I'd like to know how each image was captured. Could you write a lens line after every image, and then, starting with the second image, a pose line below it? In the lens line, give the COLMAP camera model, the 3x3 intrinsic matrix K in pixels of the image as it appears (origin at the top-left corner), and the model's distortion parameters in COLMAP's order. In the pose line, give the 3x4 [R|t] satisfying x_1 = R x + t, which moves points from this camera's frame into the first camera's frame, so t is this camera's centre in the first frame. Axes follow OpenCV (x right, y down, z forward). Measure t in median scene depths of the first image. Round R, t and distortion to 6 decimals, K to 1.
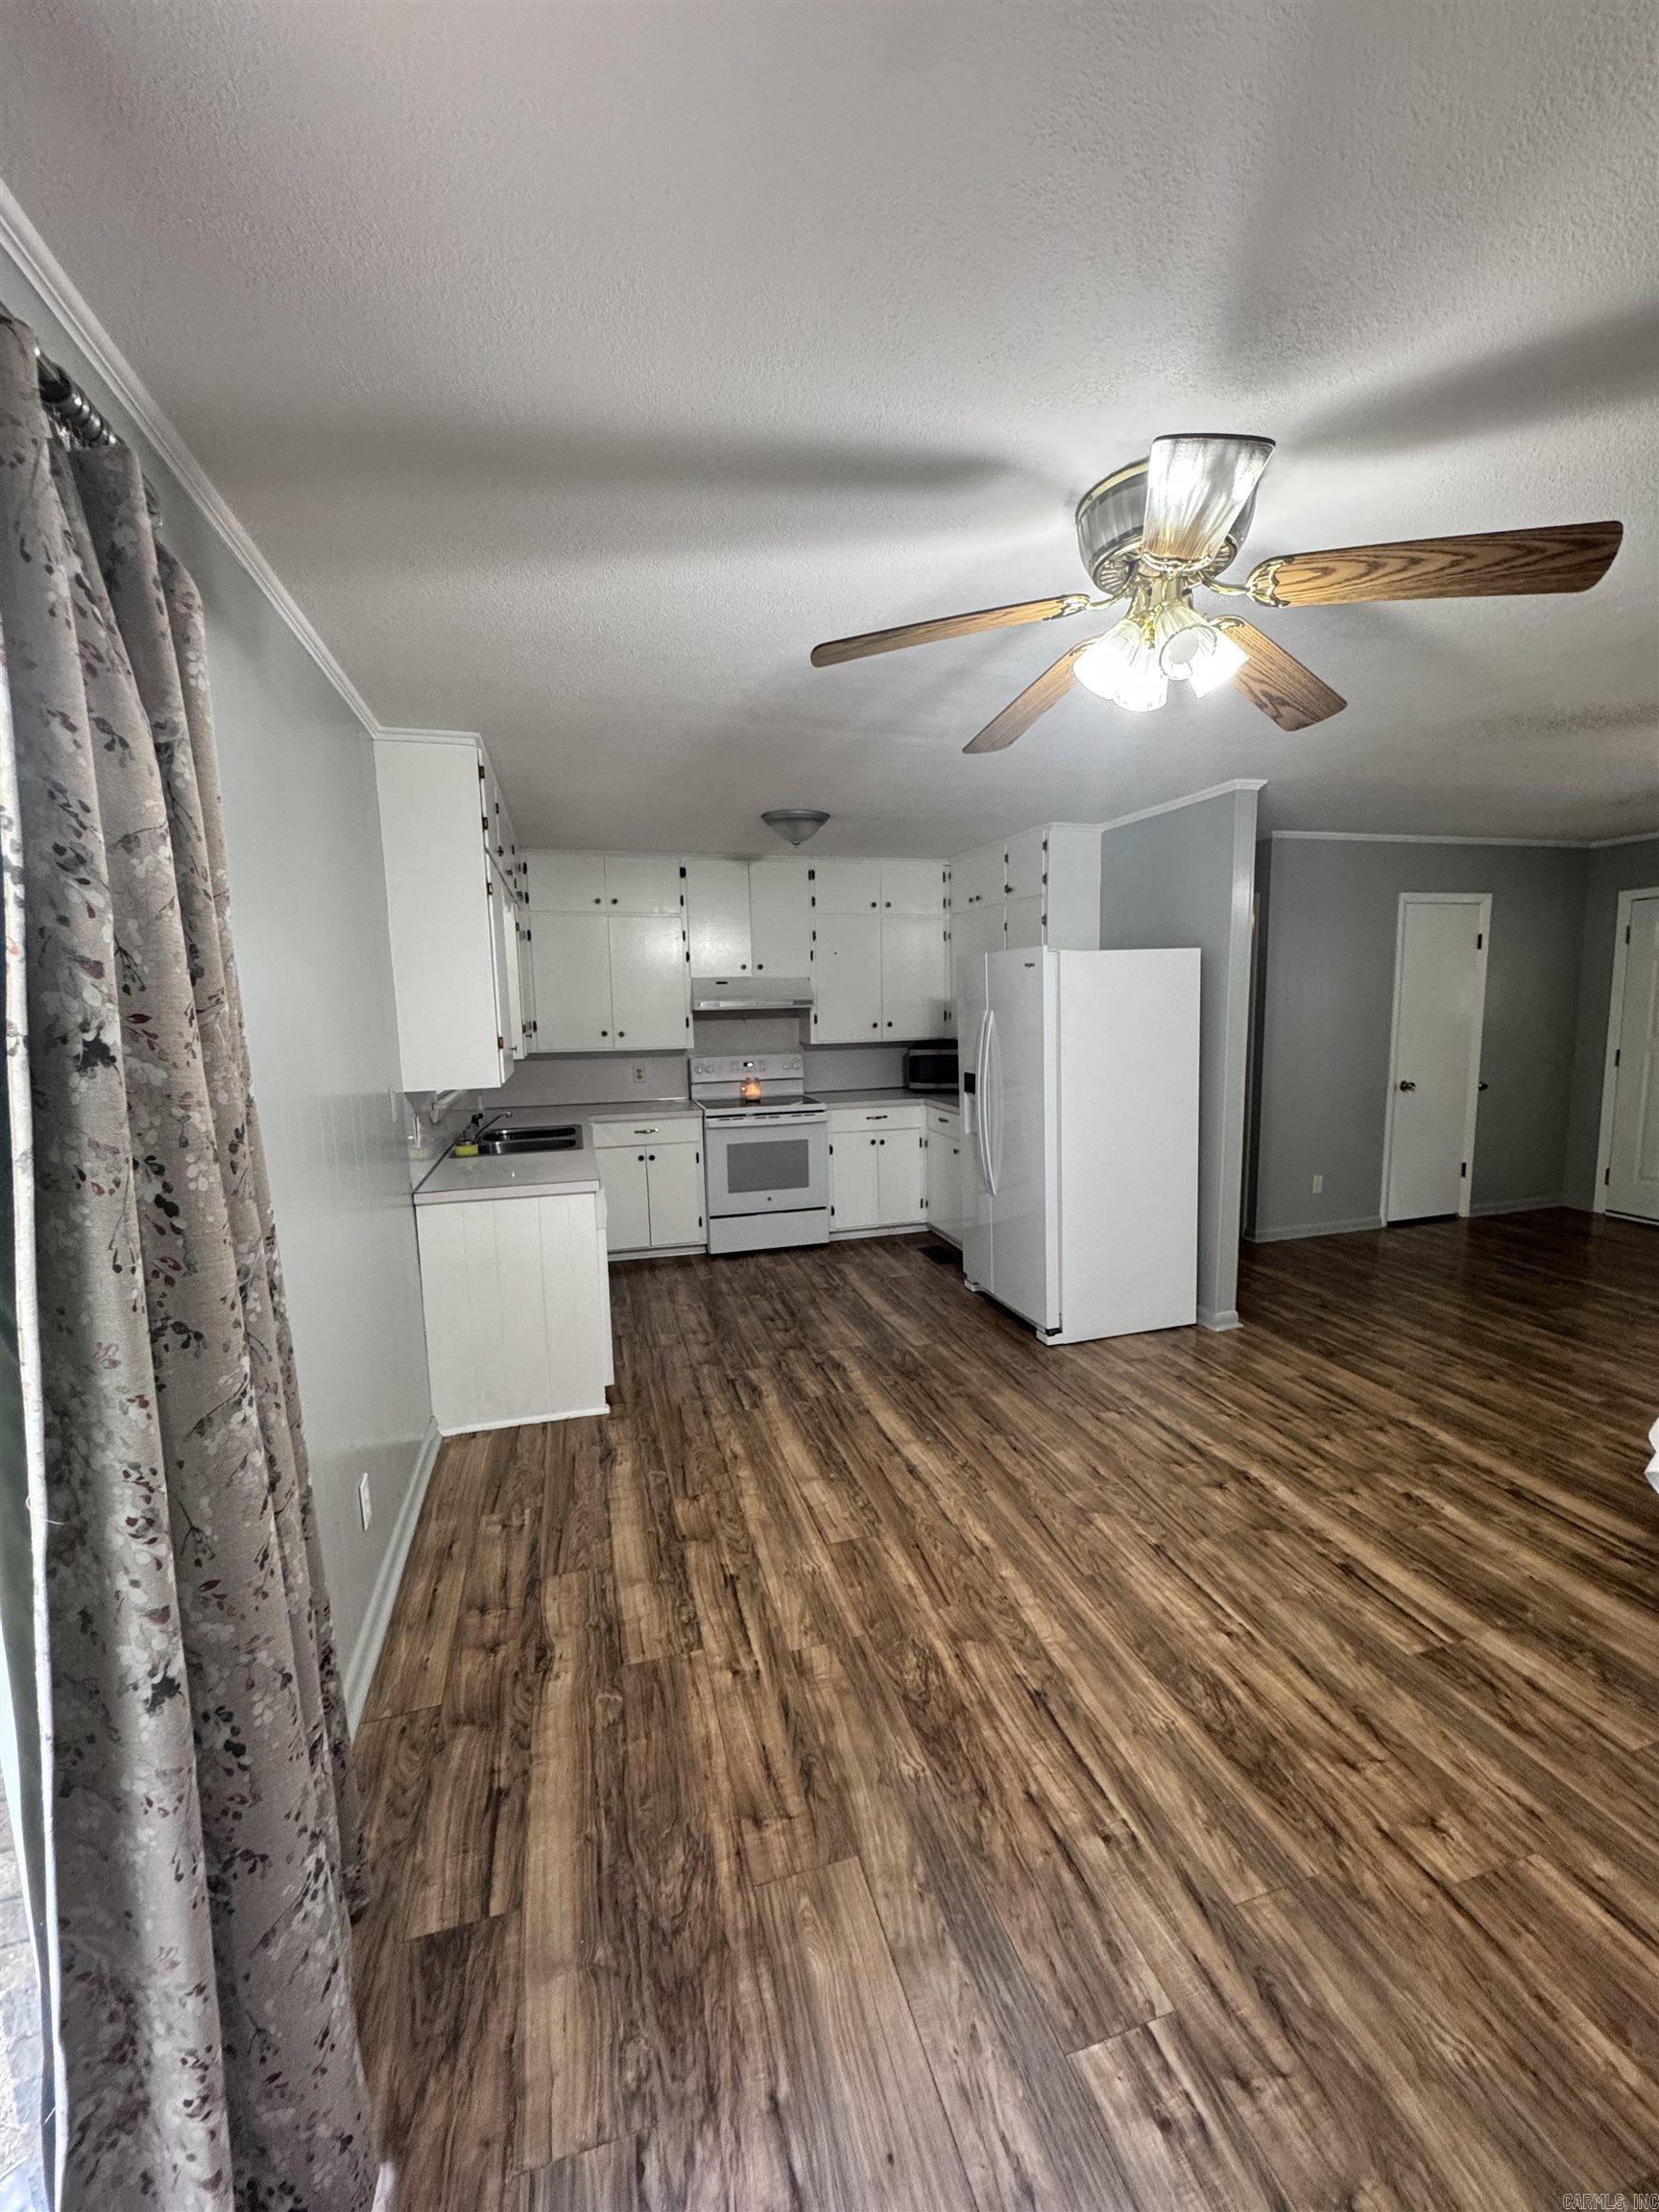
lens RADIAL K [[886.2, 0, 838.3], [0, 886.2, 1113.6], [0, 0, 1]] dist [0.000874, -0.000378]
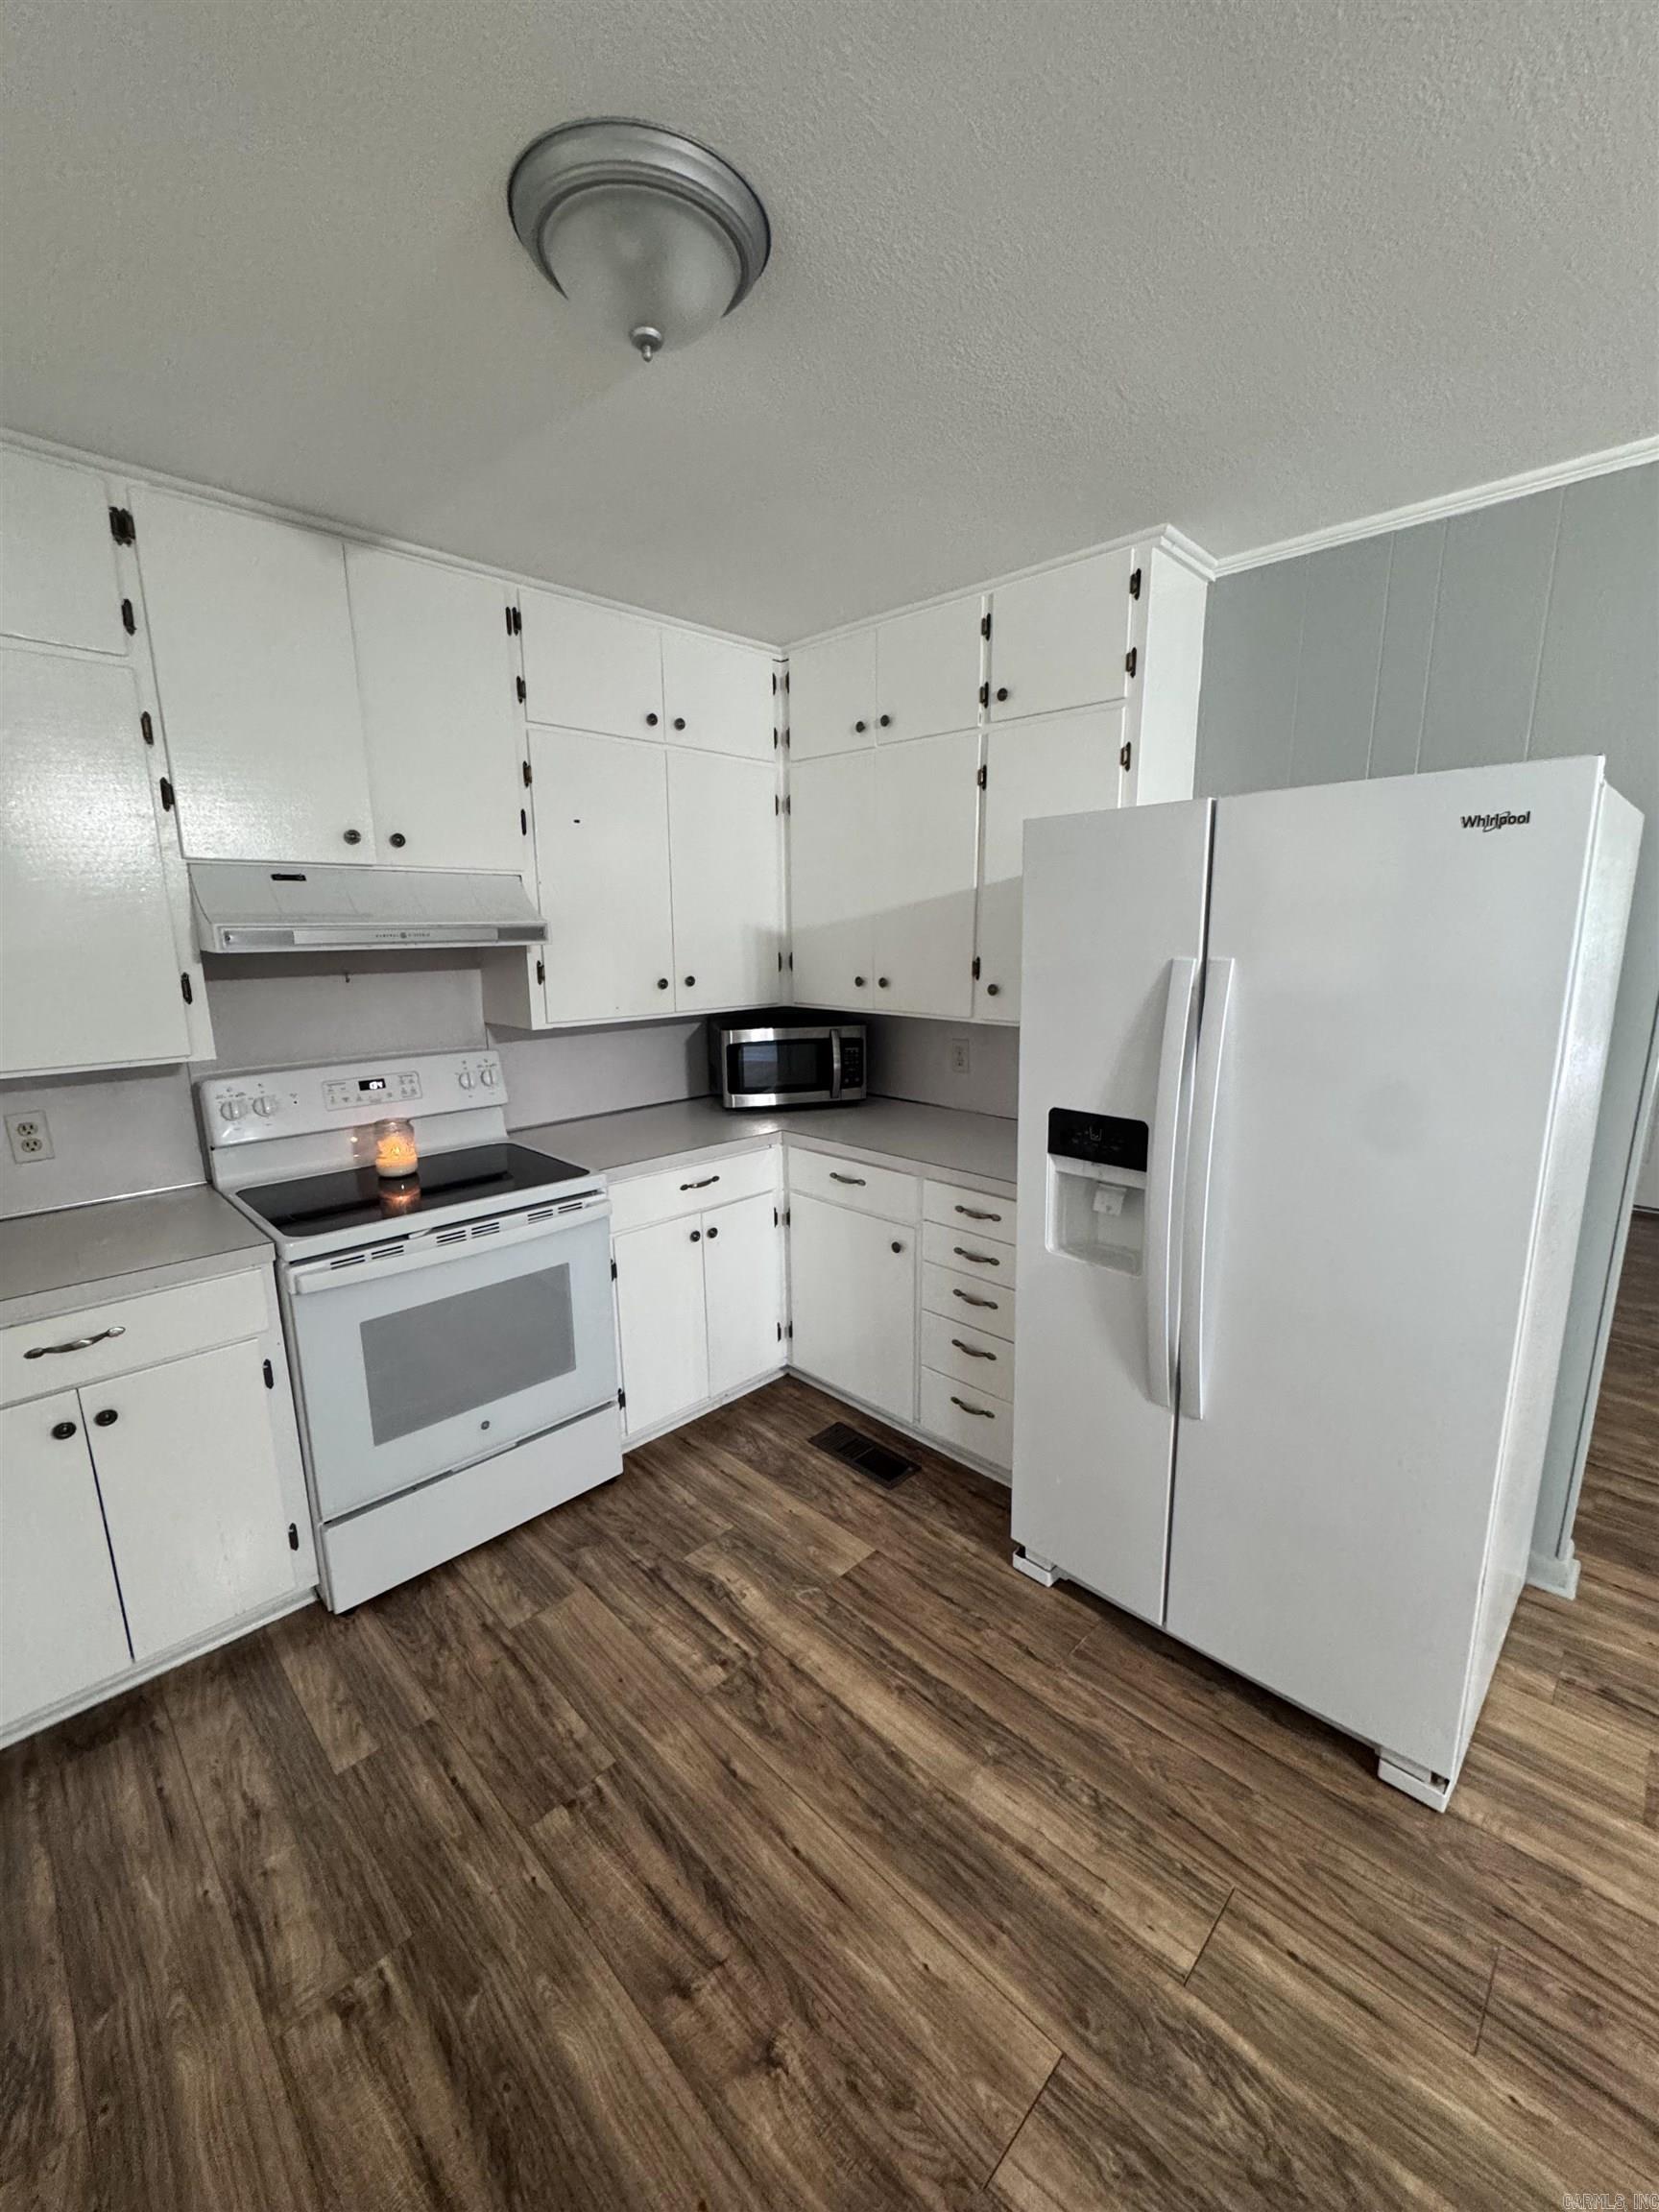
lens RADIAL K [[886.2, 0, 823.7], [0, 886.2, 1101.1], [0, 0, 1]] dist [0.000874, -0.000378]
pose [[0.876538, -0.081733, 0.474342, -0.121400], [0.055472, 0.996065, 0.069124, -0.069842], [-0.478125, -0.034277, 0.877623, 0.579251]]
